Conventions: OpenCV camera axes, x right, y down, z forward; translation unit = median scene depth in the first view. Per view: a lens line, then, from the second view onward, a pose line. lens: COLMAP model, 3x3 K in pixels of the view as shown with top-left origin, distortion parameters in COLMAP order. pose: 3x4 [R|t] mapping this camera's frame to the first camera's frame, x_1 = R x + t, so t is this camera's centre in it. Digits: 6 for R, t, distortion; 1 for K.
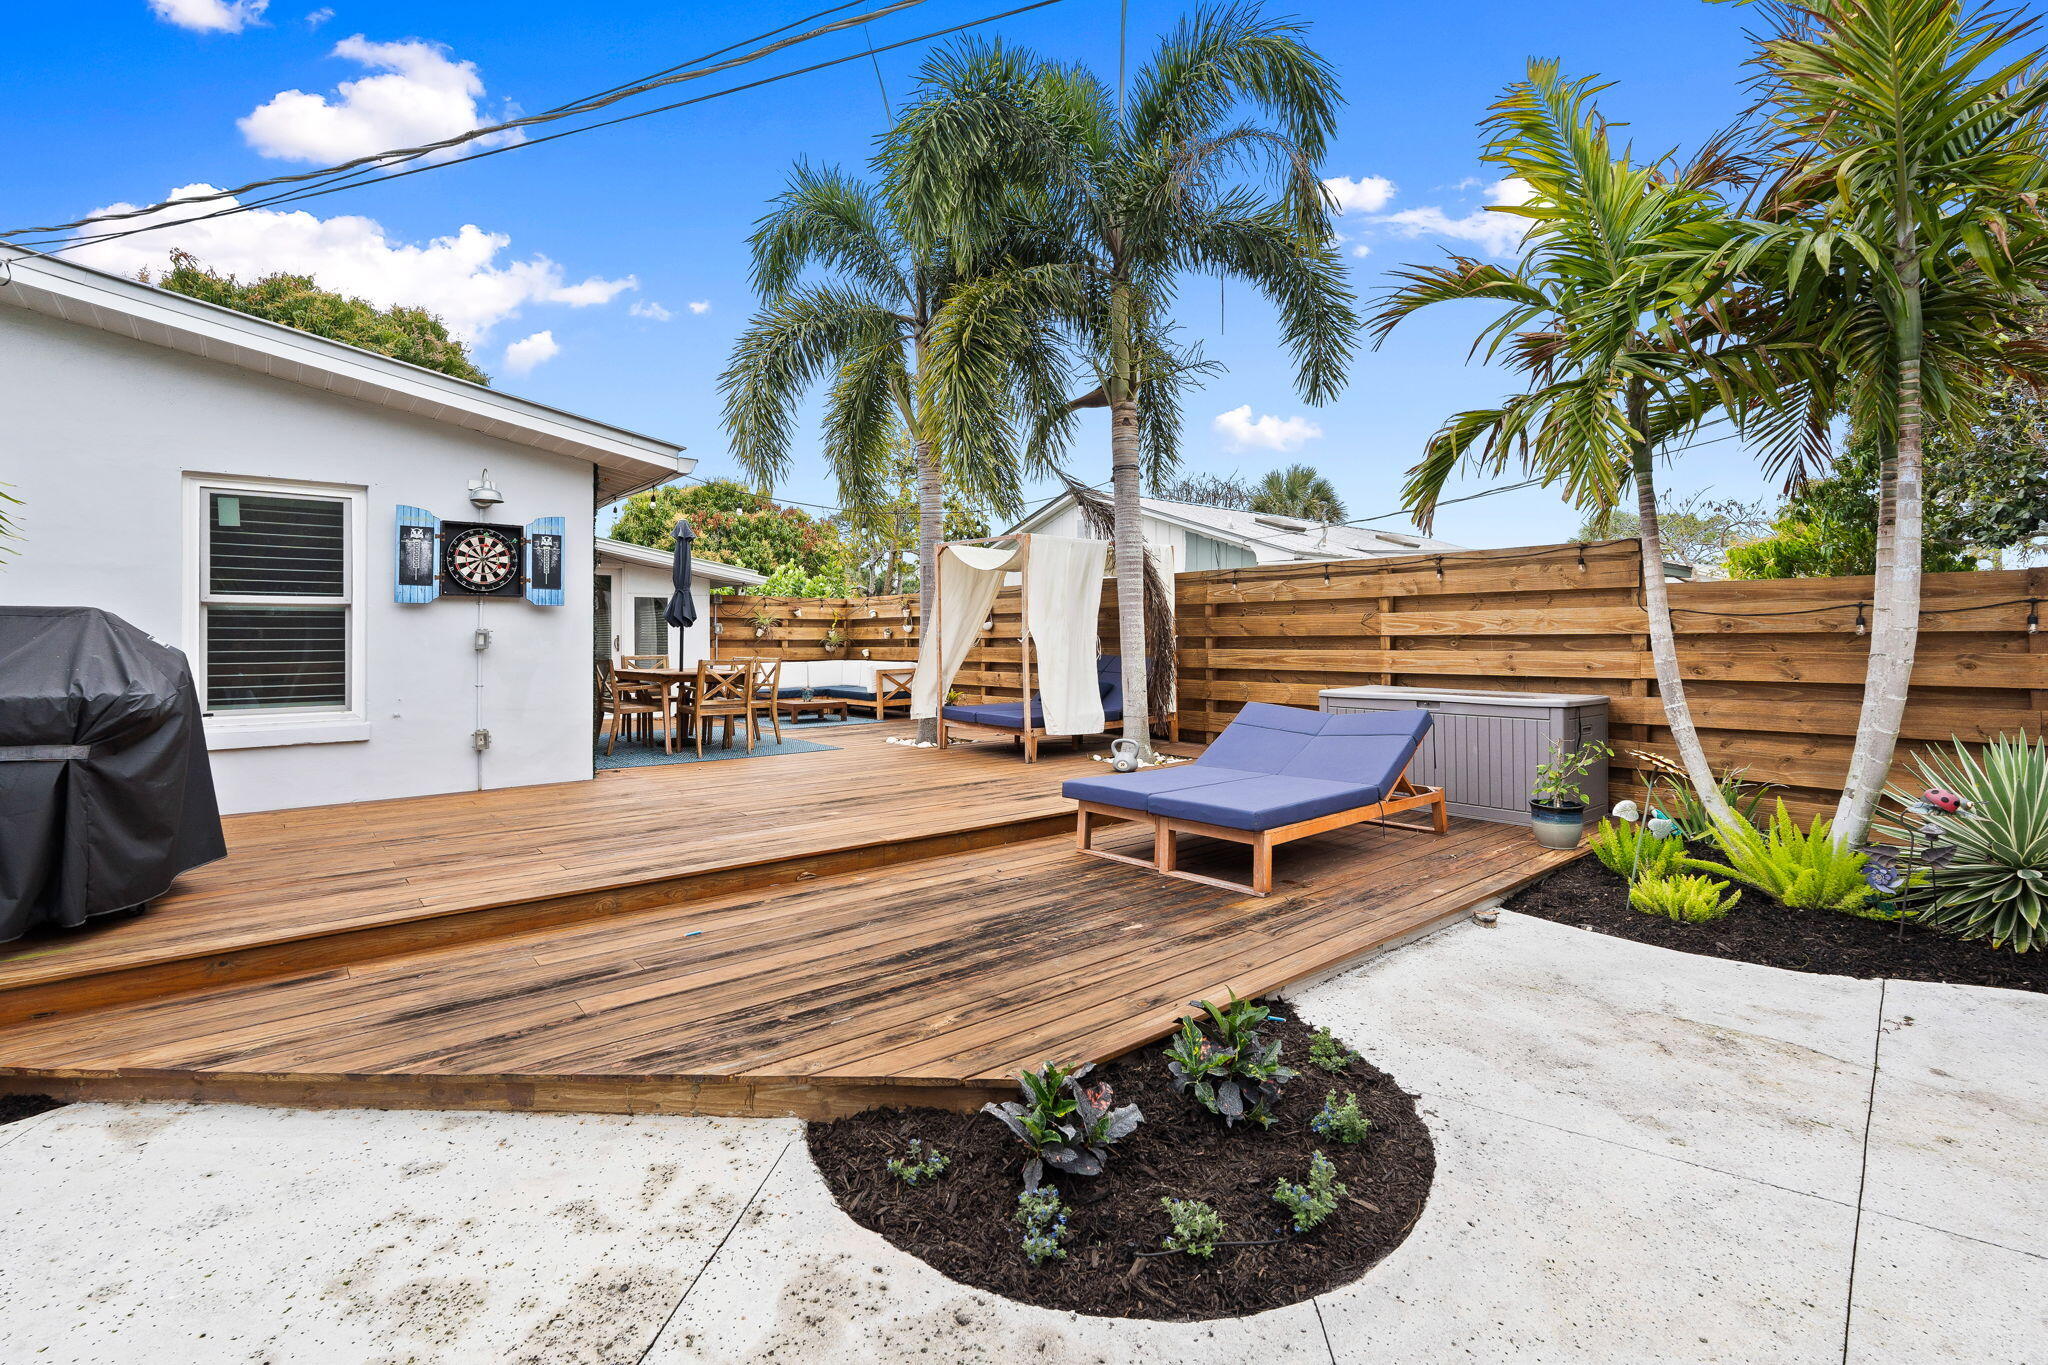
lens RADIAL K [[910.5, 0, 1000.2], [0, 910.5, 635.8], [0, 0, 1]] dist [-0.002973, -0.000006]
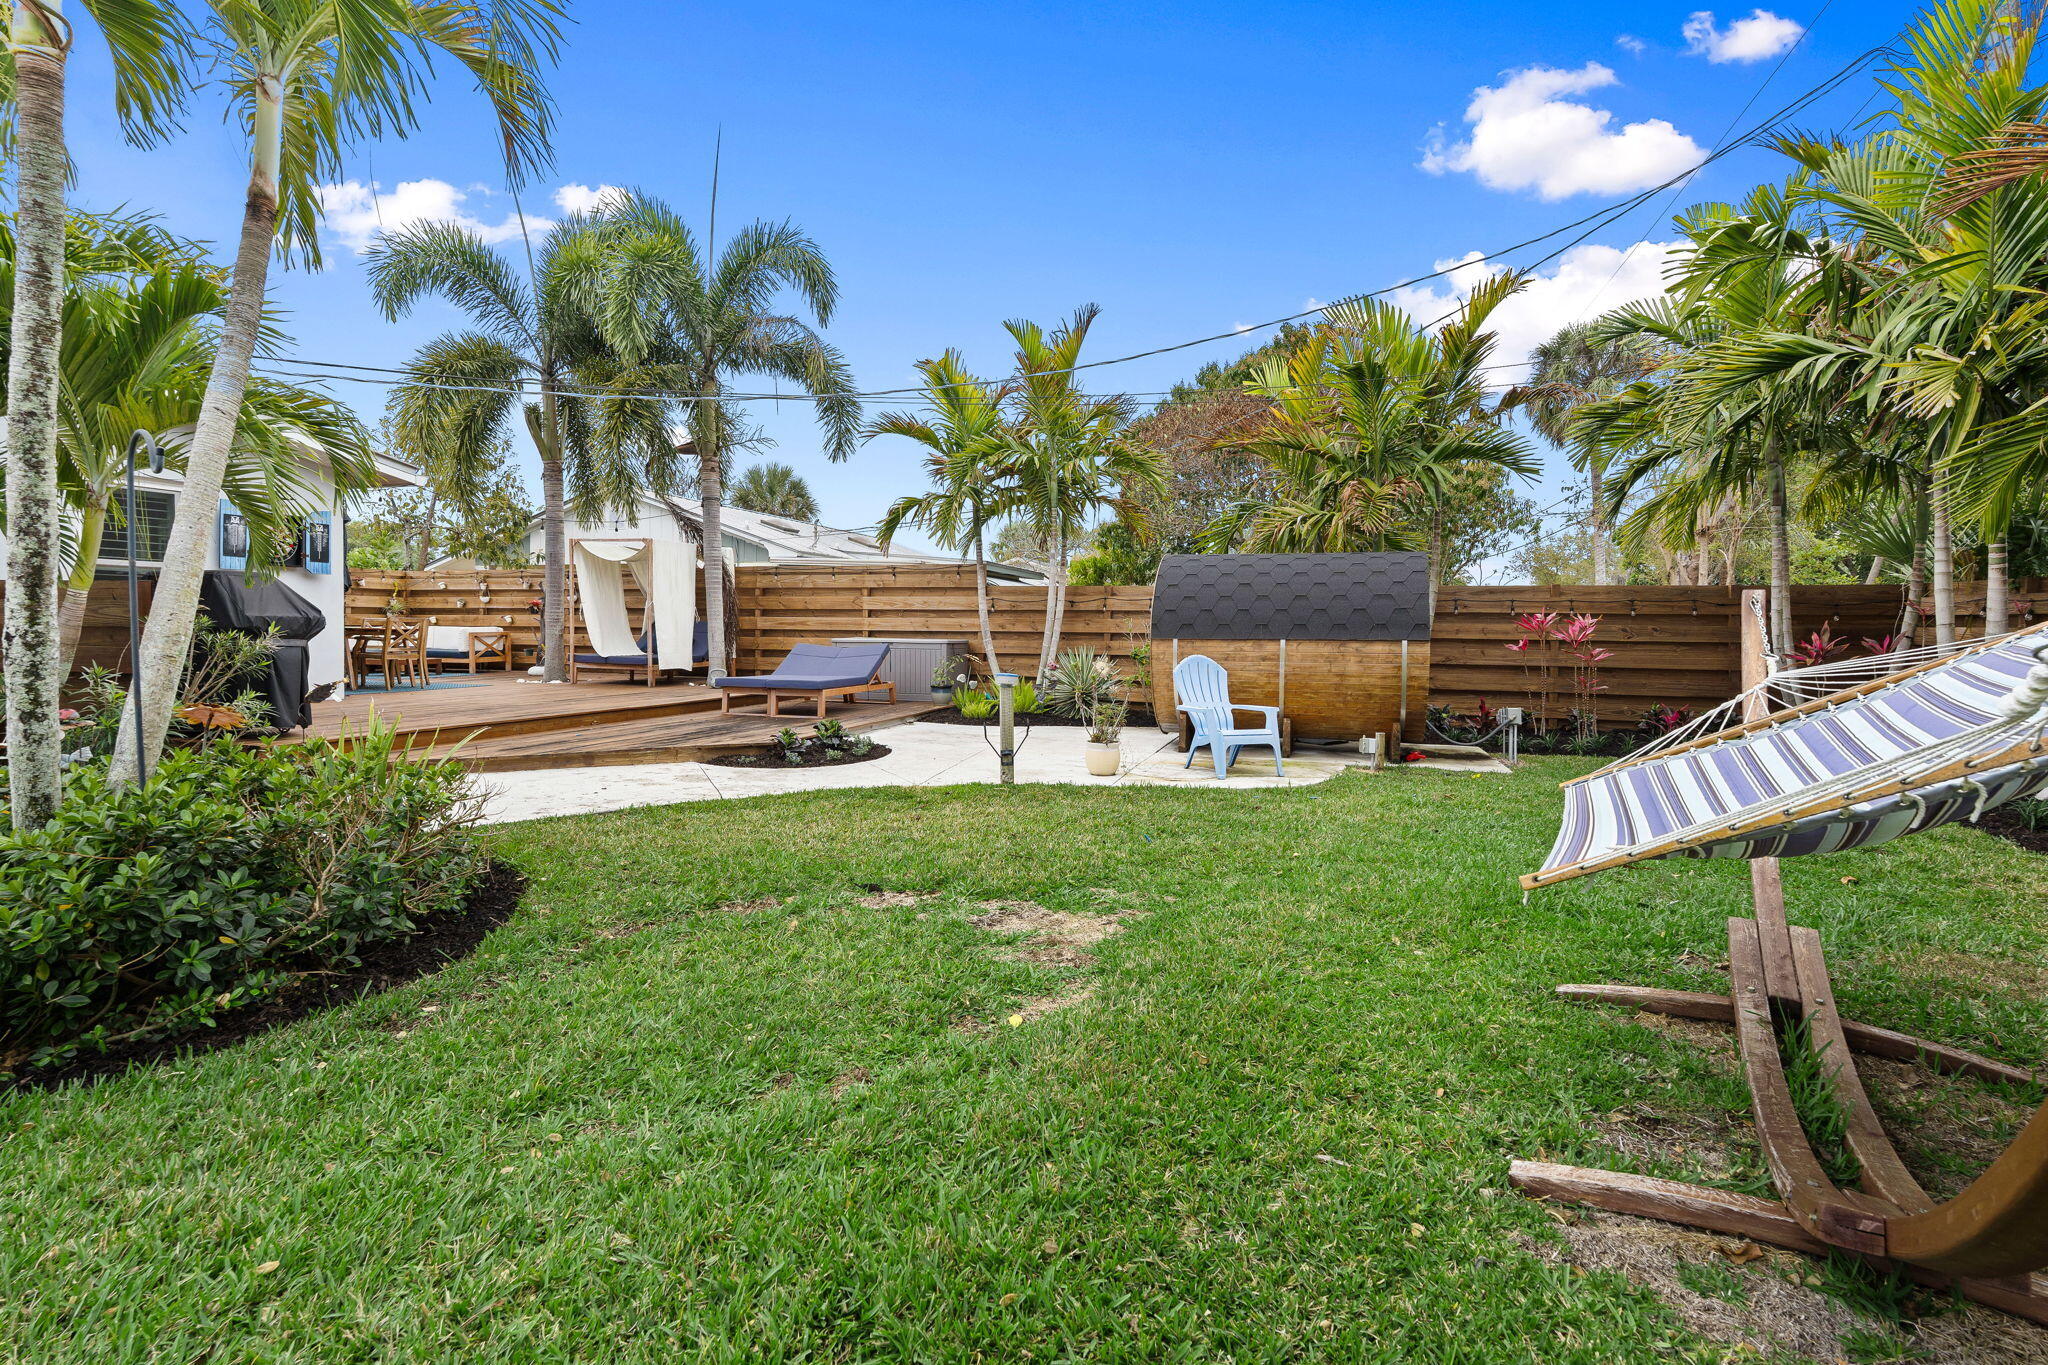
lens RADIAL K [[966.5, 0, 1002.3], [0, 966.5, 685.0], [0, 0, 1]] dist [-0.027446, -0.000378]
pose [[0.845359, -0.018483, 0.533878, -0.216616], [-0.017630, 0.997892, 0.062463, 0.014834], [-0.533907, -0.062216, 0.843251, -0.445989]]
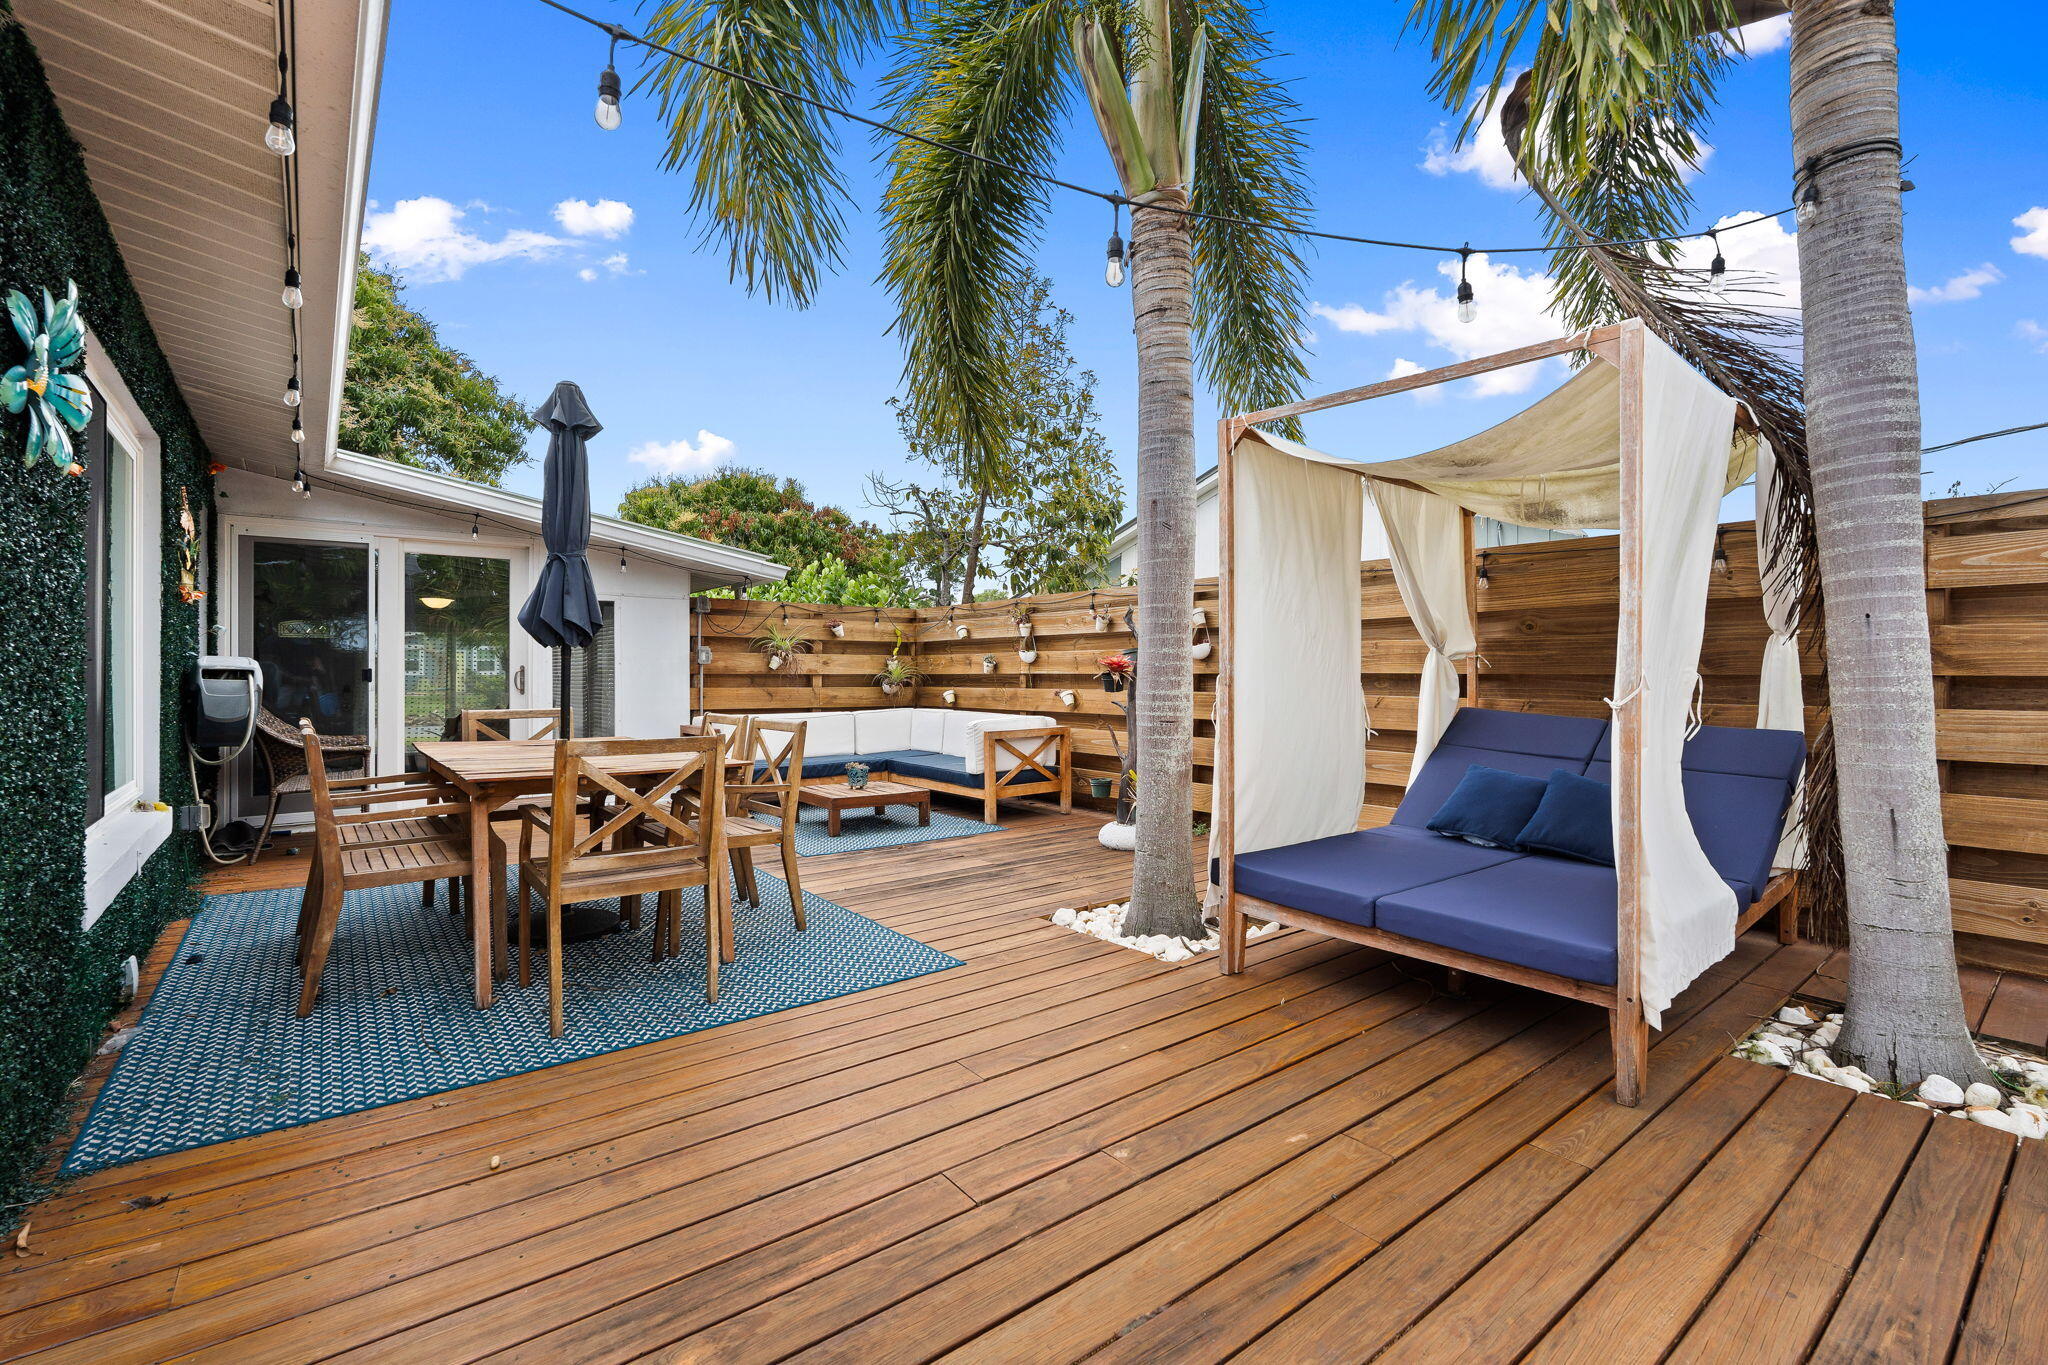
lens RADIAL K [[915.1, 0, 1027.8], [0, 915.1, 675.8], [0, 0, 1]] dist [-0.007058, -0.000709]
pose [[0.999957, 0.003848, -0.008386, -0.104814], [-0.003781, 0.999961, 0.007989, -0.000249], [0.008416, -0.007957, 0.999933, 0.452559]]
